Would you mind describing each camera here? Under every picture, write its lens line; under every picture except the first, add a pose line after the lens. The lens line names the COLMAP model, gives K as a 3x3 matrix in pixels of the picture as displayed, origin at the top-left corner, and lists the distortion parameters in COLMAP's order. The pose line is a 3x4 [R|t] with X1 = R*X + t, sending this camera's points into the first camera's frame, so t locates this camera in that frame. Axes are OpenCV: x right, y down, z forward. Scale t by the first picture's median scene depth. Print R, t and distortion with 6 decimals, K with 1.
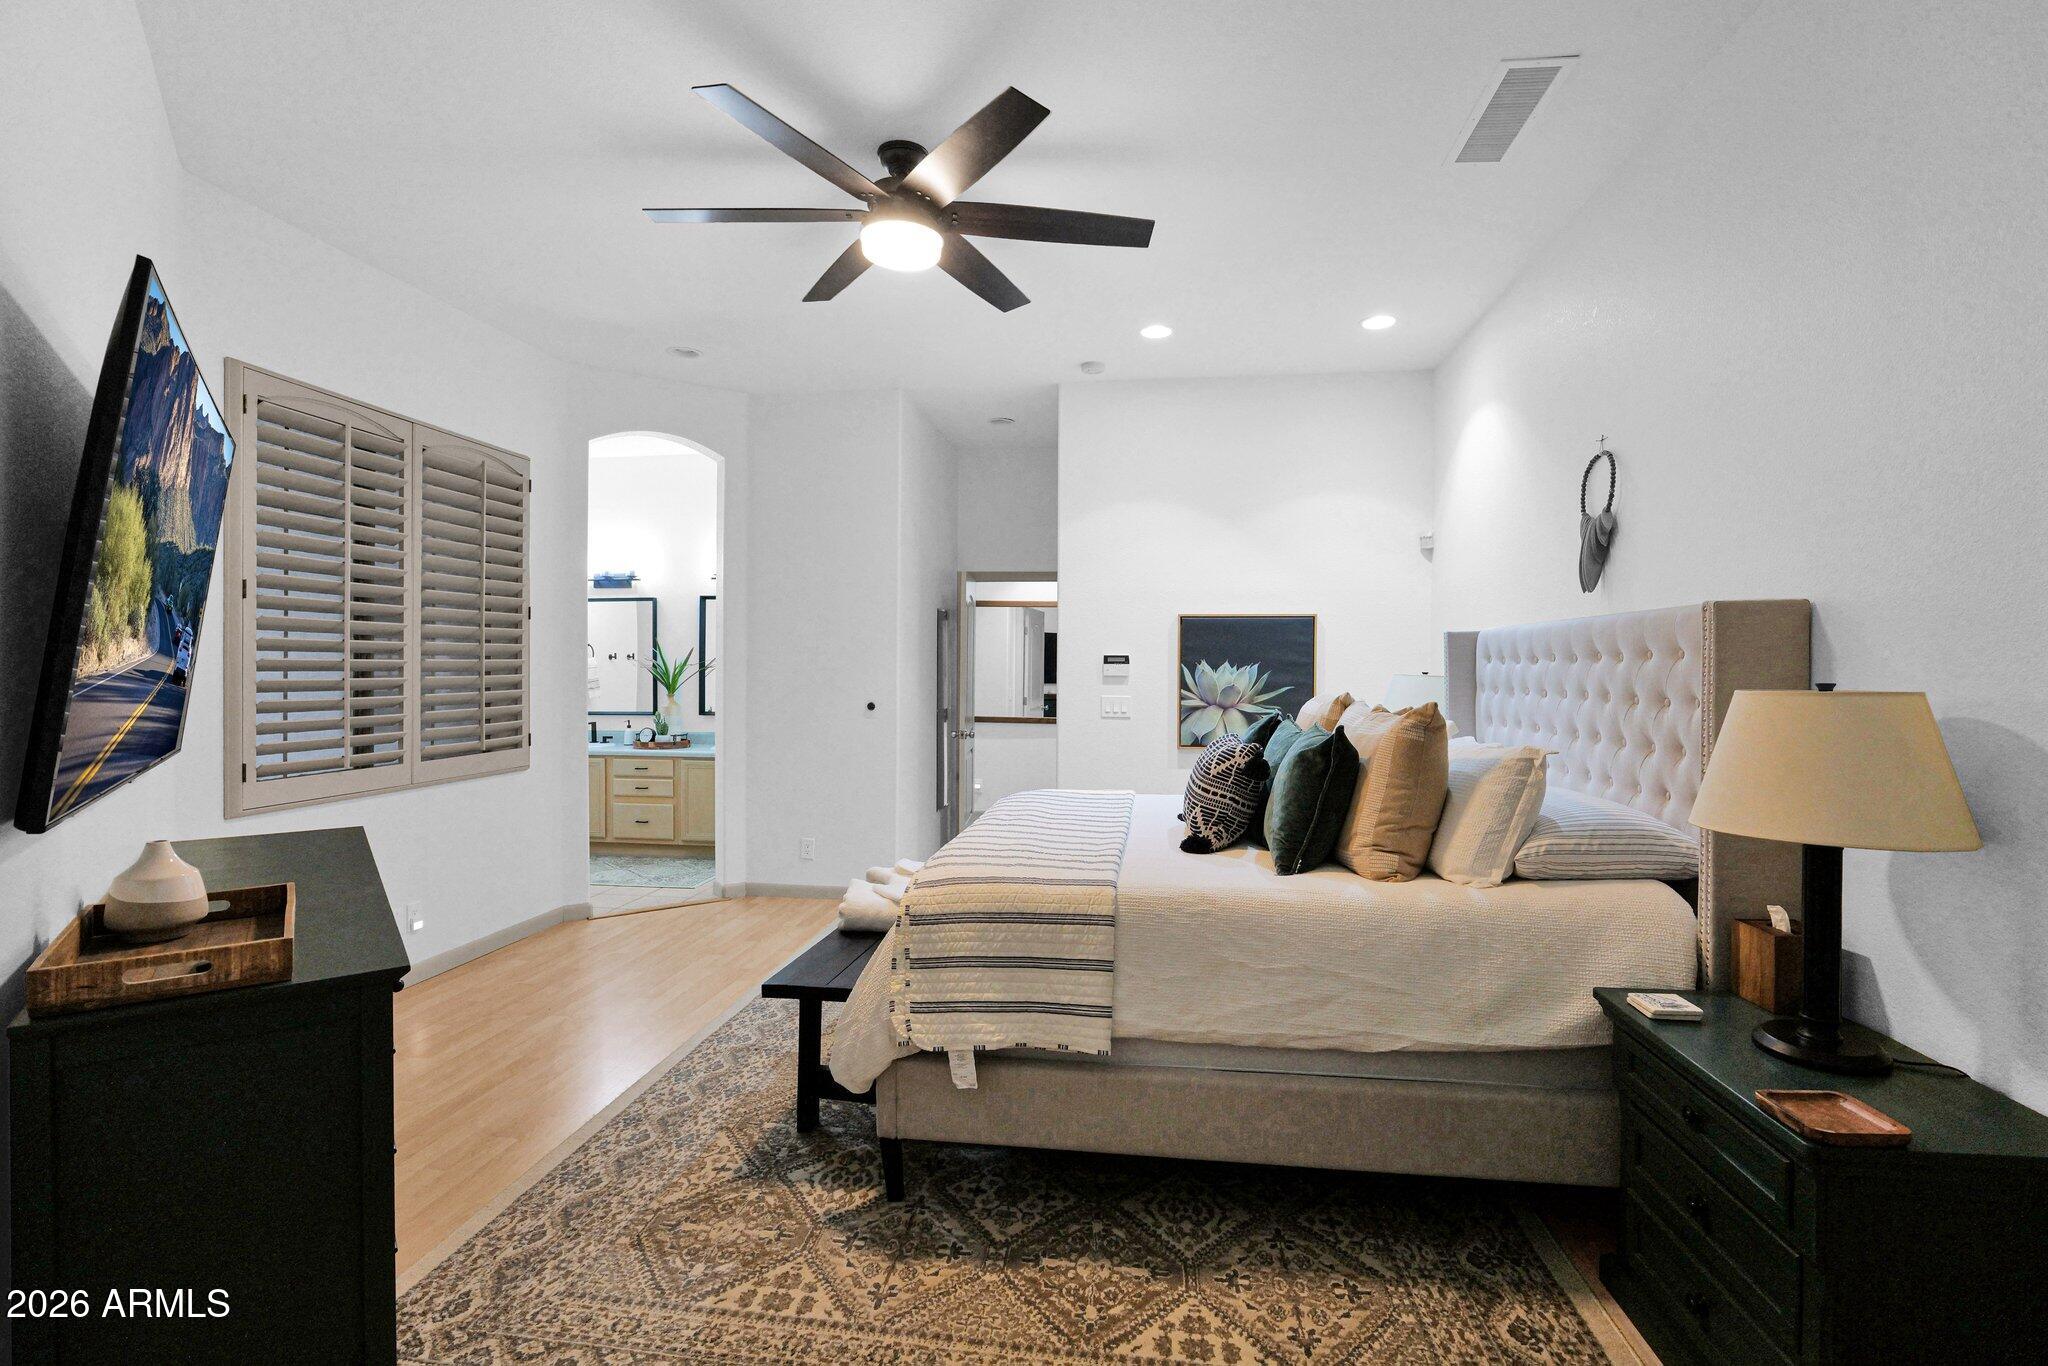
lens RADIAL K [[956.3, 0, 1033.5], [0, 956.3, 675.7], [0, 0, 1]] dist [-0.016807, 0.000729]
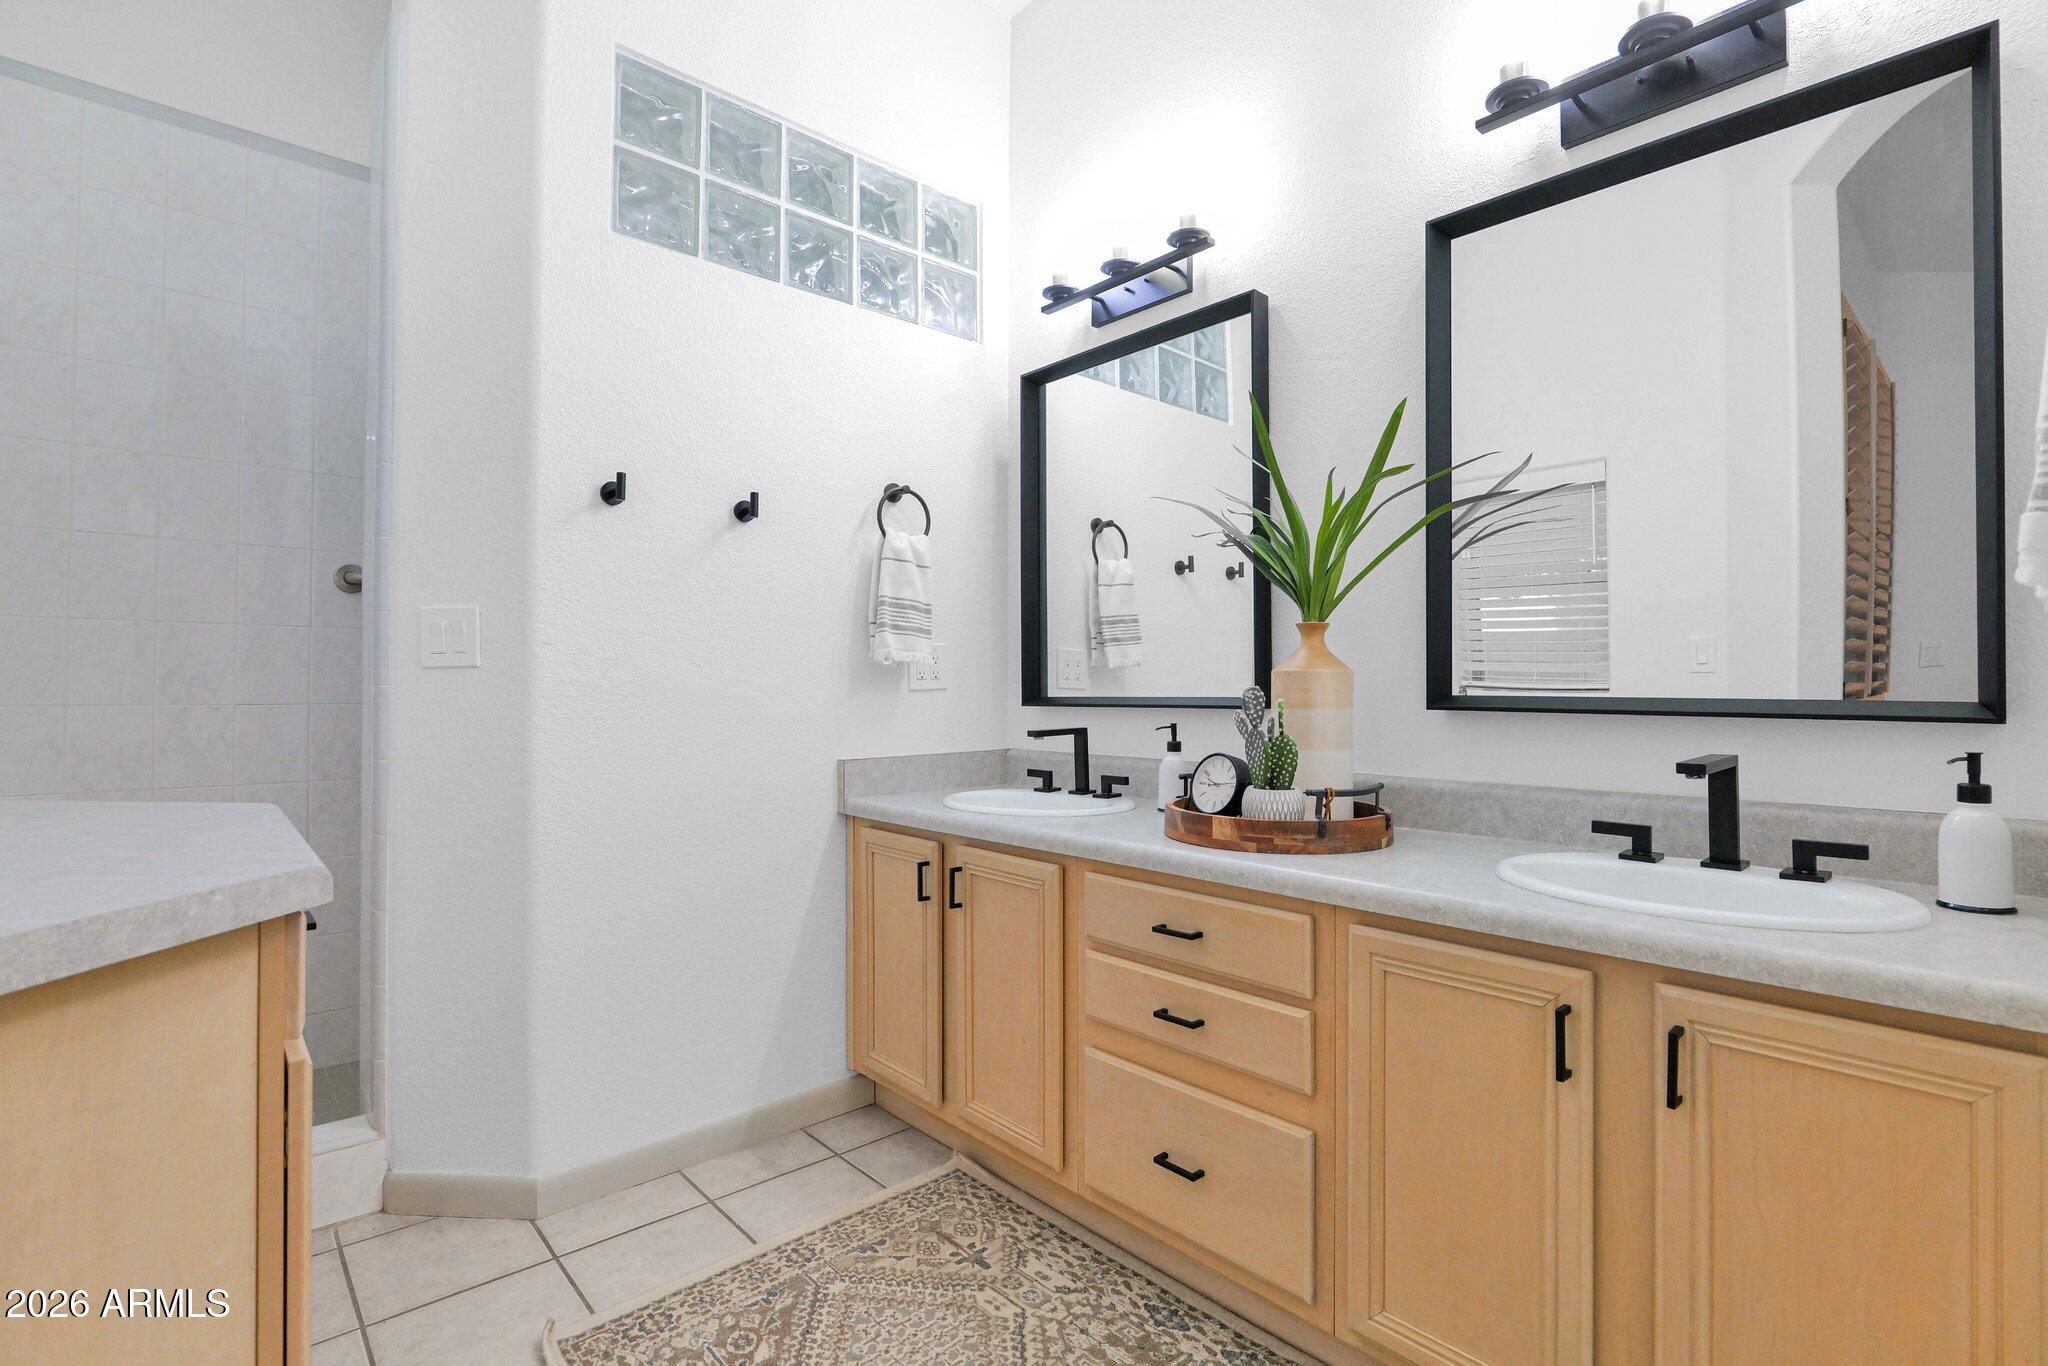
lens RADIAL K [[956.3, 0, 1028.6], [0, 956.3, 684.6], [0, 0, 1]] dist [-0.016807, 0.000729]
pose [[0.764132, -0.011420, -0.644959, -0.275332], [0.000617, 0.999856, -0.016974, 0.039897], [0.645060, 0.012572, 0.764029, 0.759223]]
